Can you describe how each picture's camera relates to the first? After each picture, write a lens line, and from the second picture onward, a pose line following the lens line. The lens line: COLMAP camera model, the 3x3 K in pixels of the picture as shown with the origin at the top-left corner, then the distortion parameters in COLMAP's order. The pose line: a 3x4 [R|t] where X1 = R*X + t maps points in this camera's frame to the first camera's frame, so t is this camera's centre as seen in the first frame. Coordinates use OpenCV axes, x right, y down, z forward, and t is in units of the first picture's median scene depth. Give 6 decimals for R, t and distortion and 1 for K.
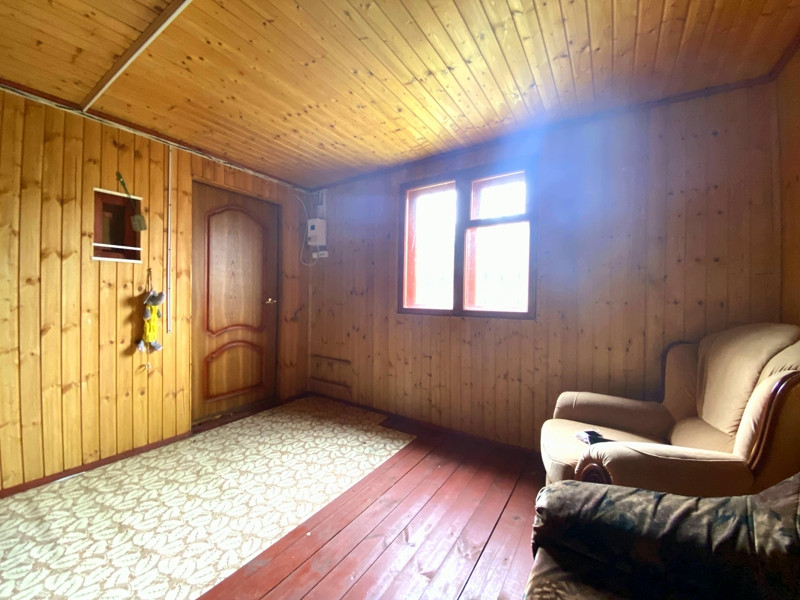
lens RADIAL K [[334.3, 0, 400.0], [0, 334.3, 300.0], [0, 0, 1]] dist [0.065992, -0.042143]
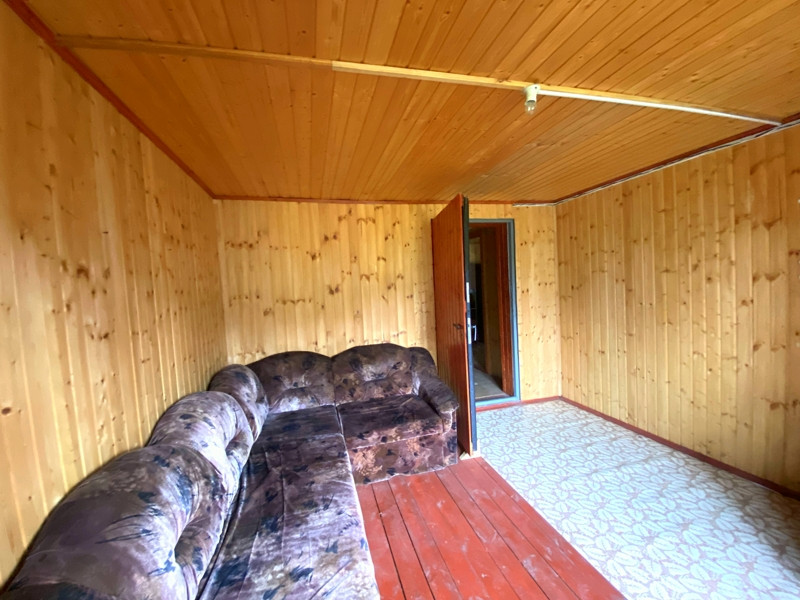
lens RADIAL K [[334.3, 0, 400.0], [0, 334.3, 300.0], [0, 0, 1]] dist [0.065992, -0.042143]
pose [[-0.685441, 0.060825, -0.725584, 0.560111], [0.041868, 0.998148, 0.044122, -0.163941], [0.726924, -0.000136, -0.686718, 0.948365]]
